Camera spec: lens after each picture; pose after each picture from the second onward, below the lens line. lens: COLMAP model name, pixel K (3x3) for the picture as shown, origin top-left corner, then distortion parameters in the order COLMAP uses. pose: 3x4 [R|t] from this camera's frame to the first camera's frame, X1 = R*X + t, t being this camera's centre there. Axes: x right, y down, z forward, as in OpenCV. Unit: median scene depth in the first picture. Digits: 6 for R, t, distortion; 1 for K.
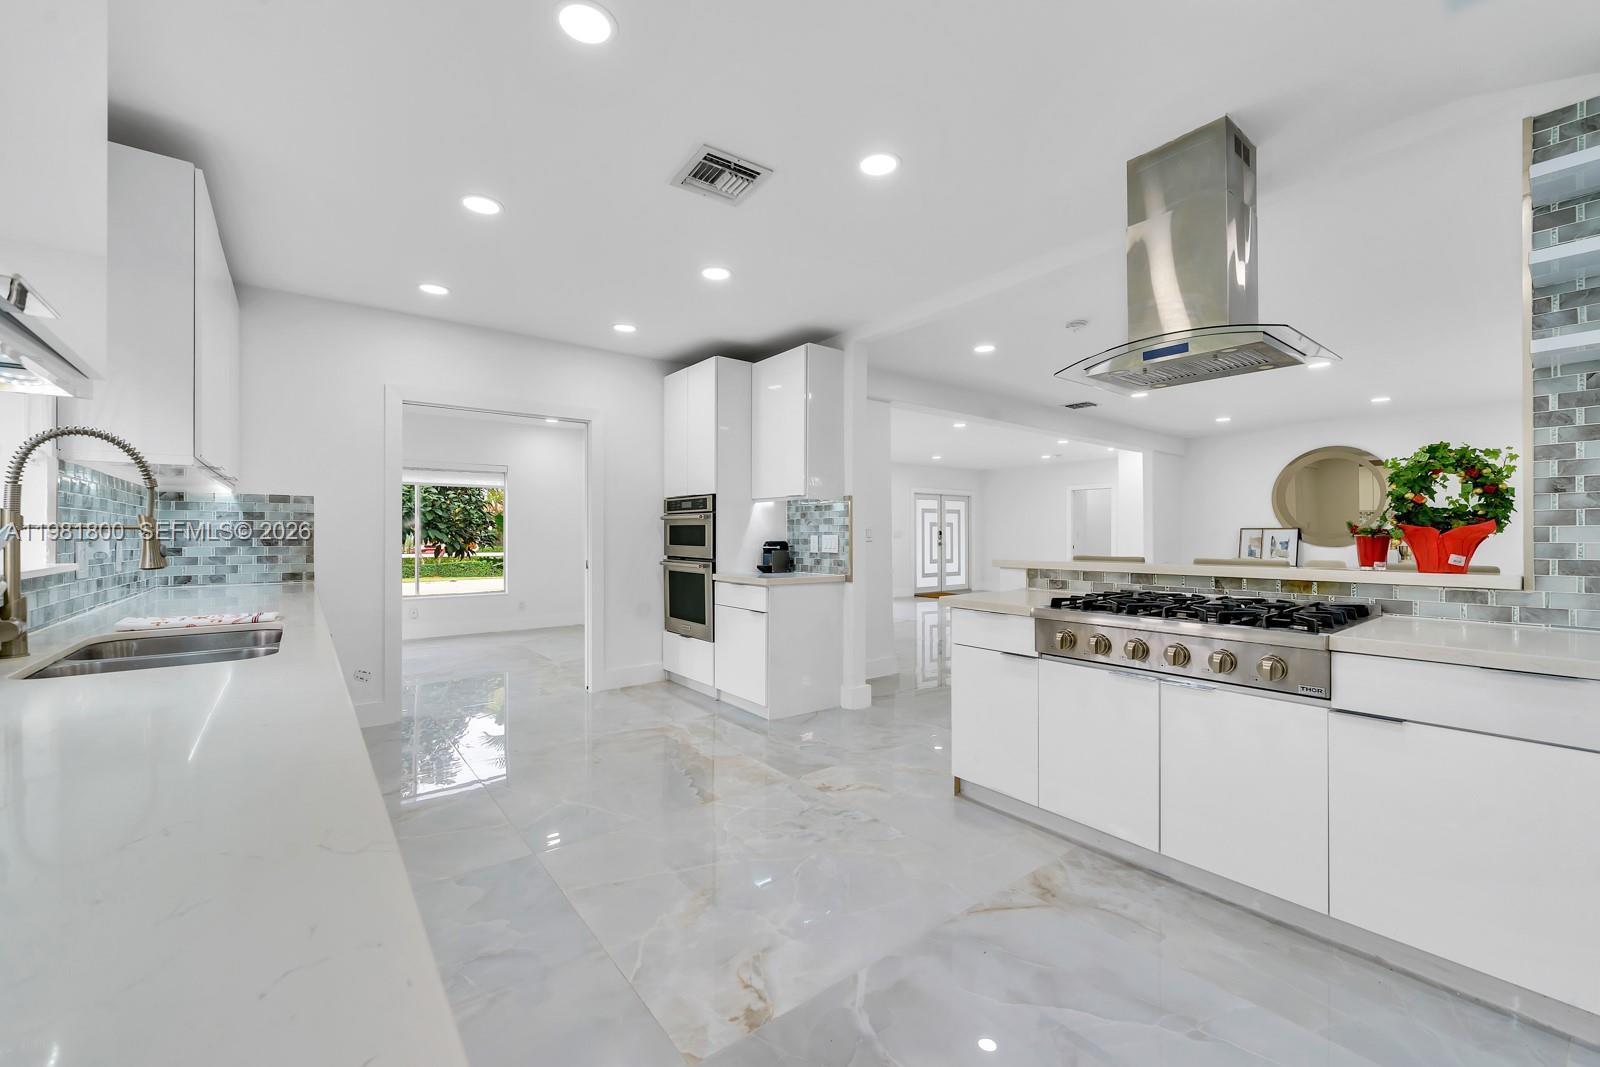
lens RADIAL K [[645.2, 0, 801.9], [0, 645.2, 536.0], [0, 0, 1]] dist [0.000117, -0.000162]
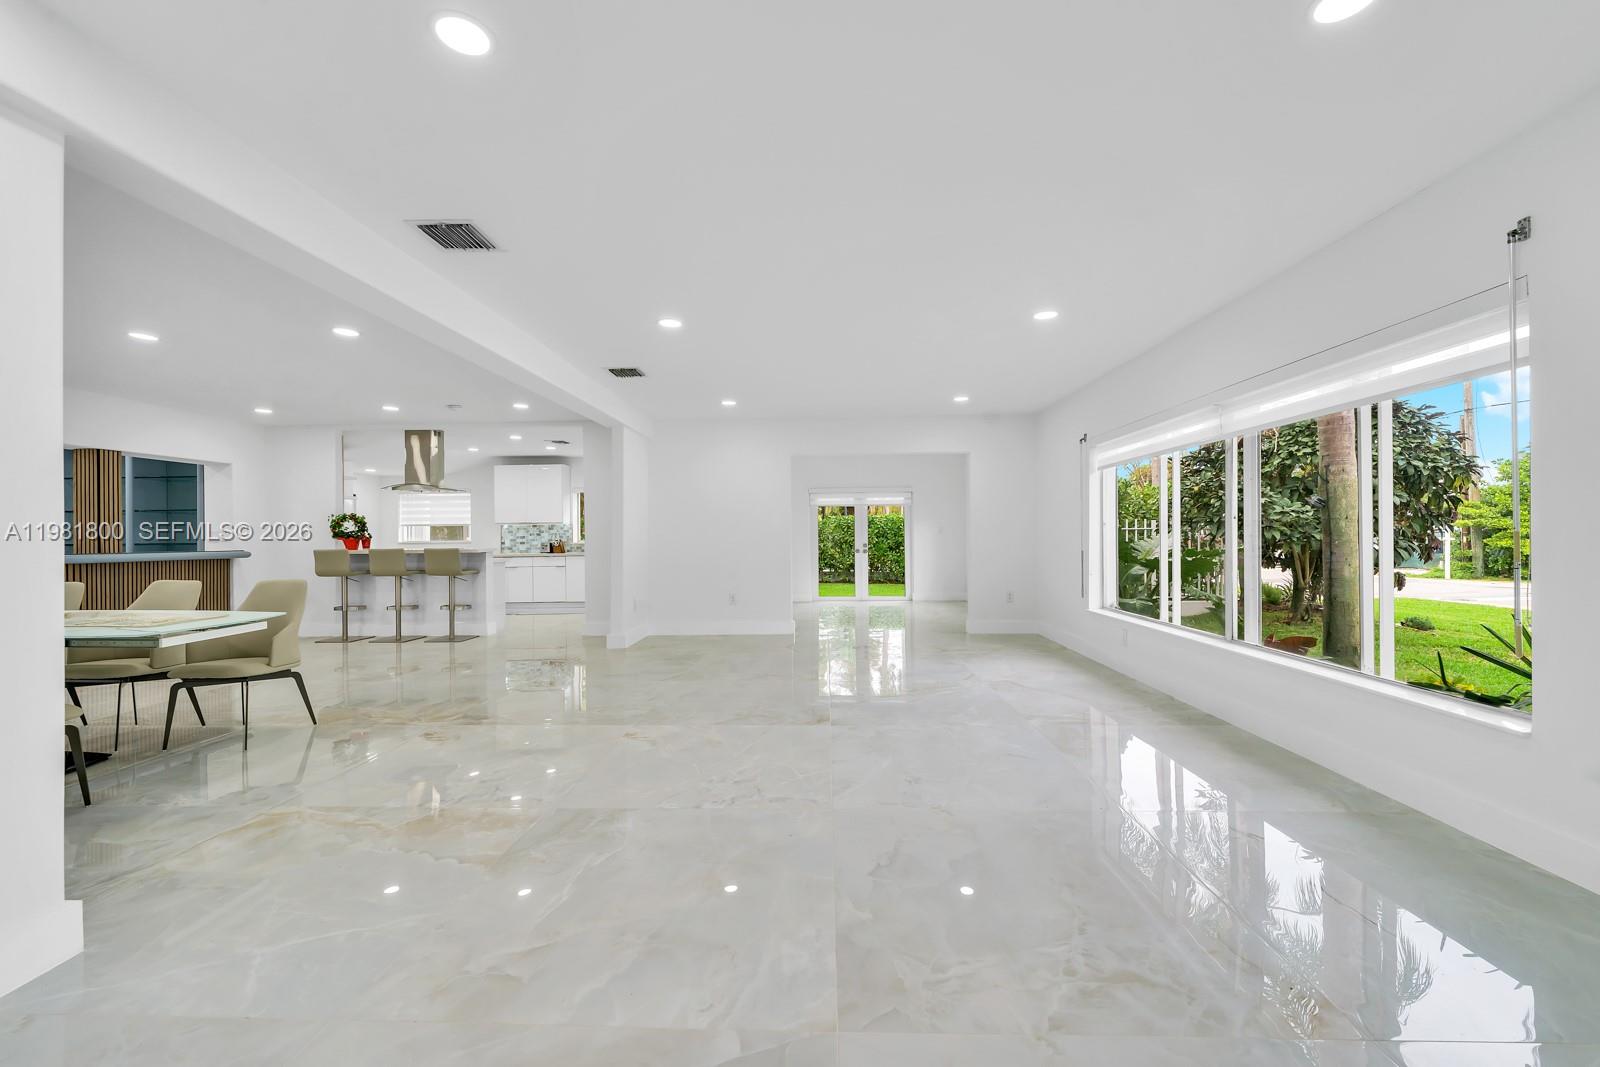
lens RADIAL K [[646.0, 0, 804.0], [0, 646.0, 533.1], [0, 0, 1]] dist [-0.000914, -0.000684]
pose [[-0.641470, 0.004177, -0.767137, 1.403108], [0.009801, 0.999948, -0.002750, -0.000139], [0.767085, -0.009282, -0.641478, 3.426117]]
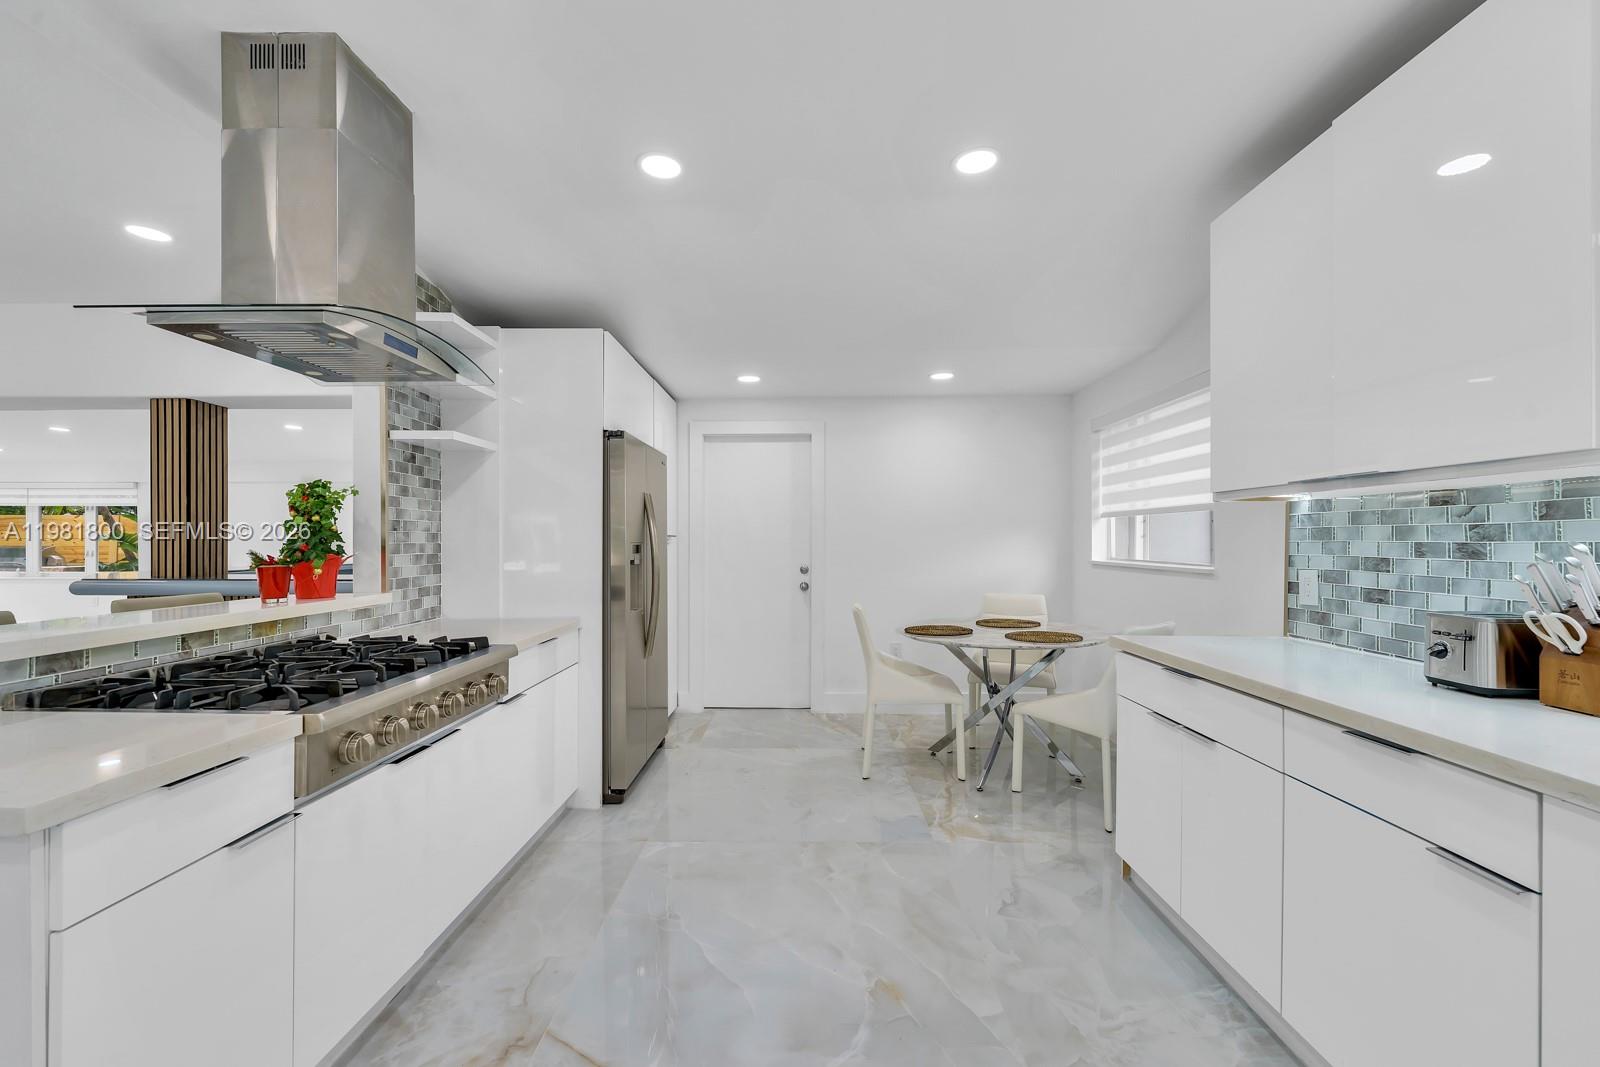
lens RADIAL K [[645.2, 0, 801.9], [0, 645.2, 536.0], [0, 0, 1]] dist [0.000117, -0.000162]
pose [[-0.782472, 0.005127, 0.622665, -0.230000], [0.002986, 0.999985, -0.004482, -0.027464], [-0.622679, -0.001648, -0.782476, 0.890306]]
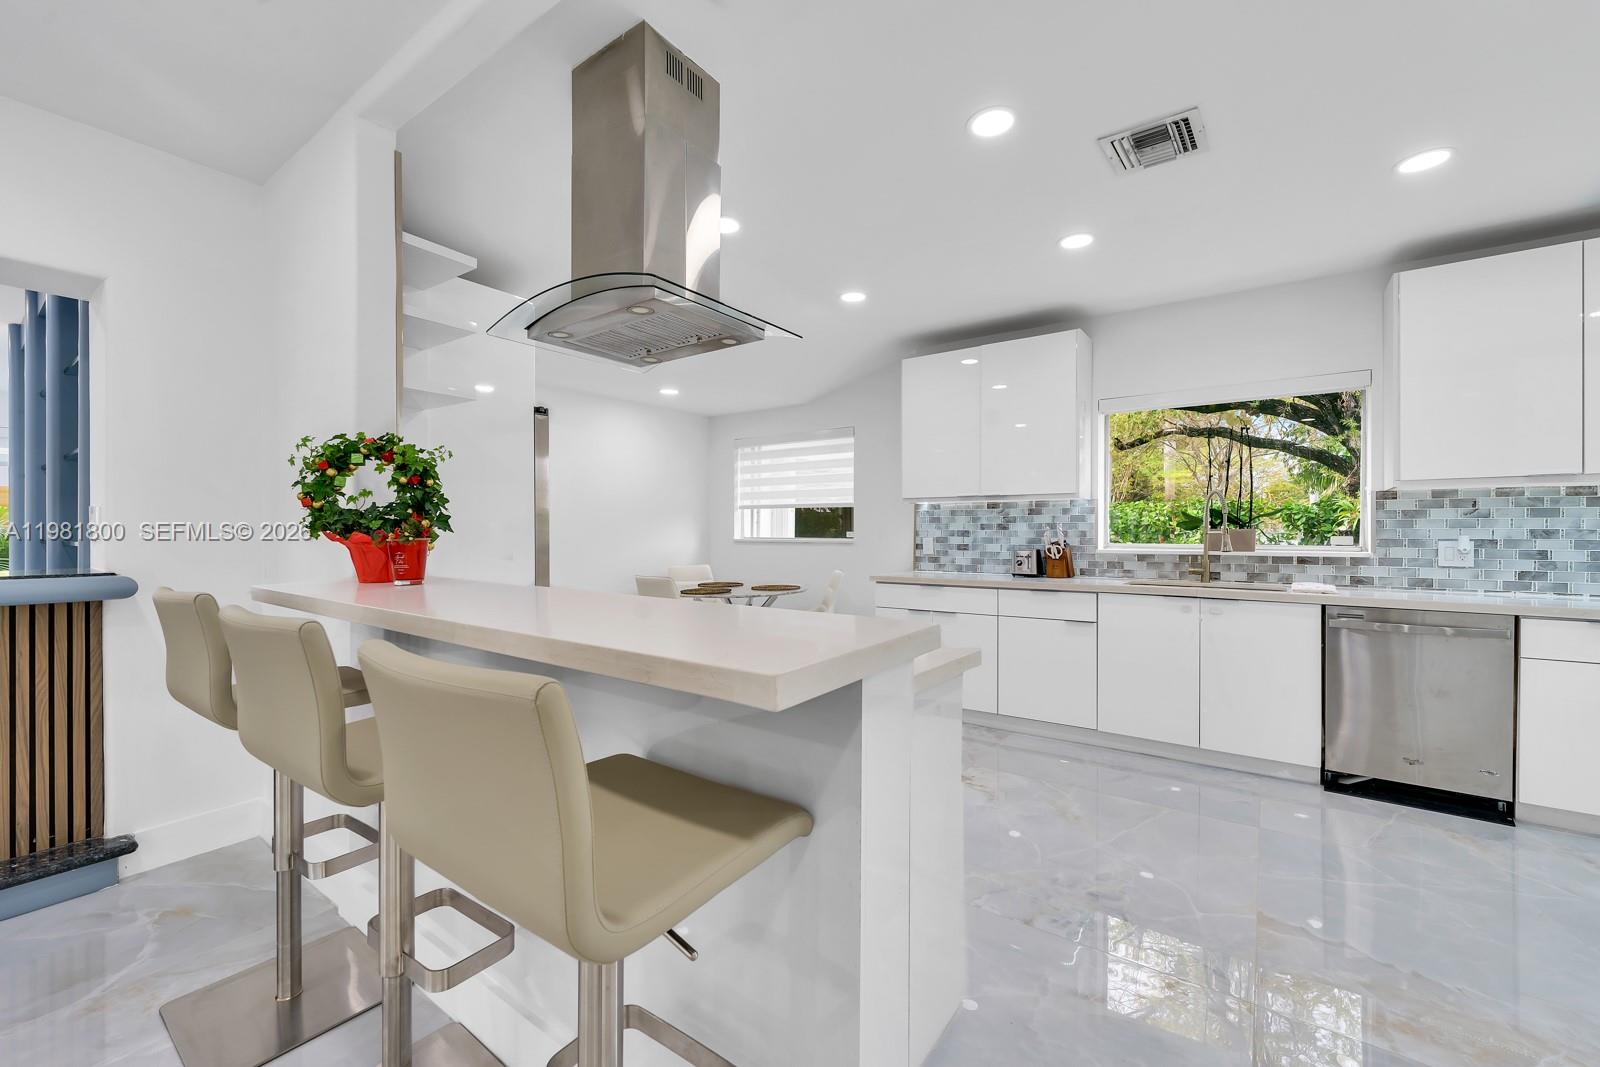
lens RADIAL K [[645.2, 0, 801.9], [0, 645.2, 536.0], [0, 0, 1]] dist [0.000117, -0.000162]
pose [[-0.959330, 0.001955, -0.282279, 0.462590], [-0.000991, 0.999947, 0.010293, -0.010011], [0.282284, 0.010154, -0.959277, 1.321262]]
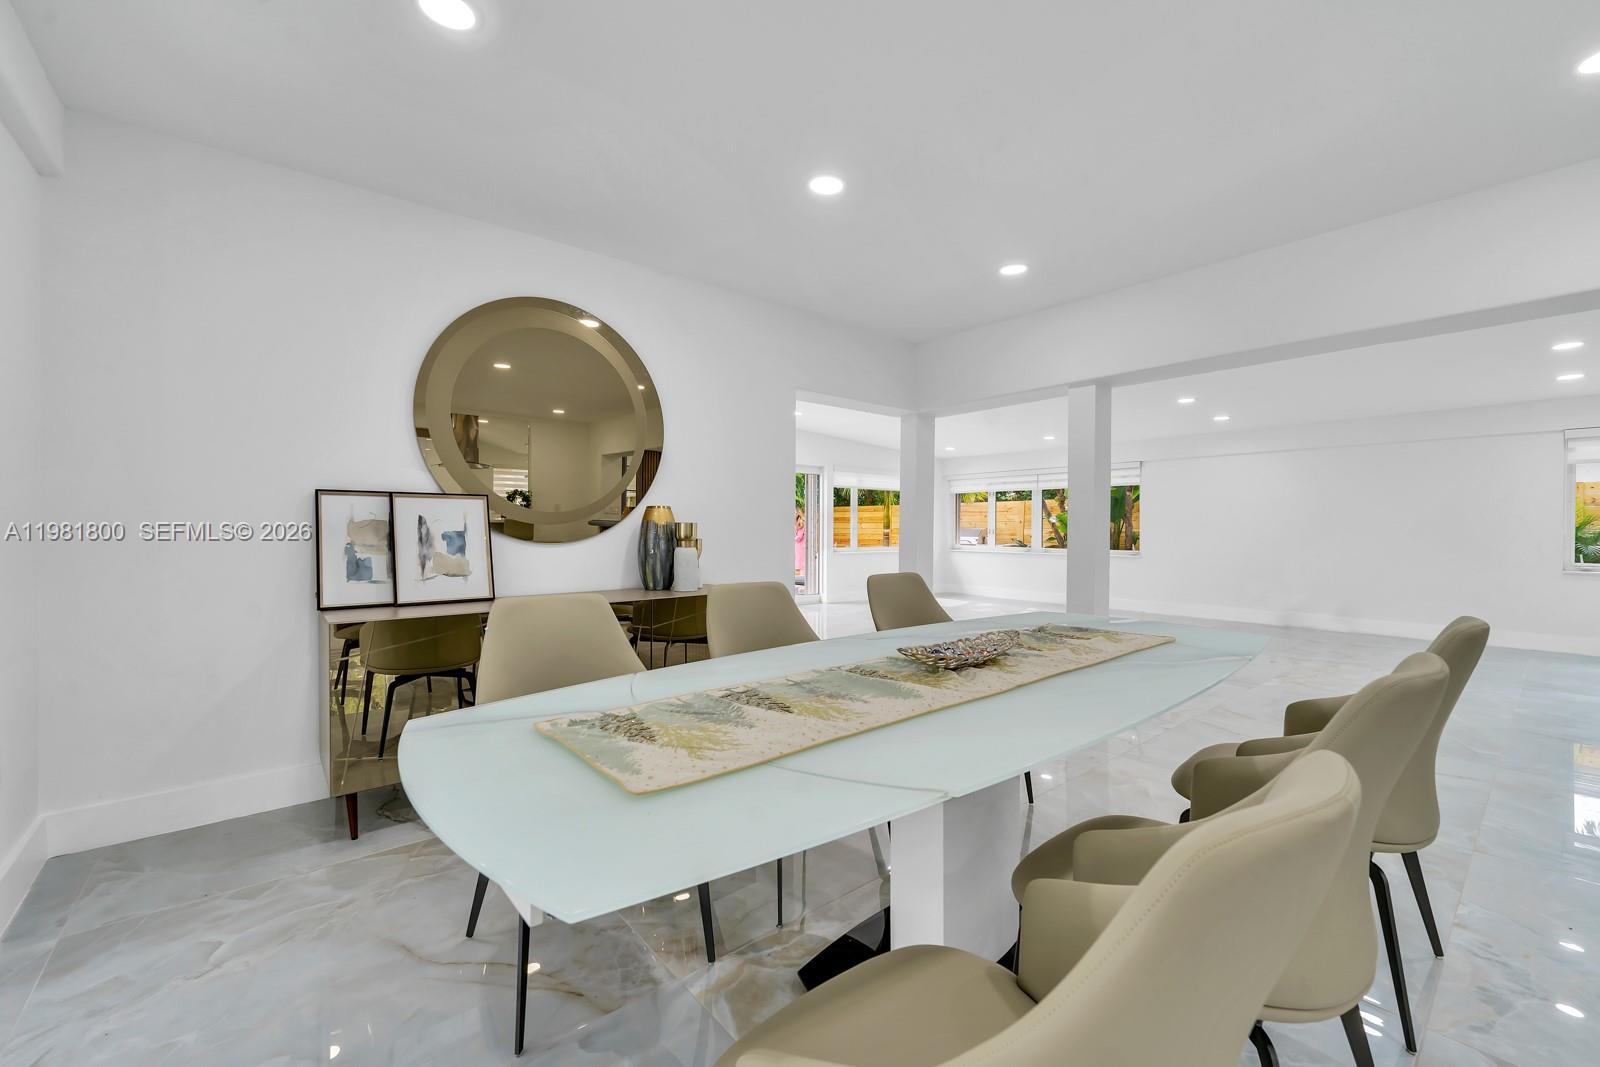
lens RADIAL K [[645.2, 0, 801.9], [0, 645.2, 536.0], [0, 0, 1]] dist [0.000117, -0.000162]
pose [[-0.042695, -0.008868, 0.999049, 0.942006], [-0.001374, 0.999960, 0.008818, 0.014845], [-0.999087, -0.000996, -0.042706, 1.999143]]
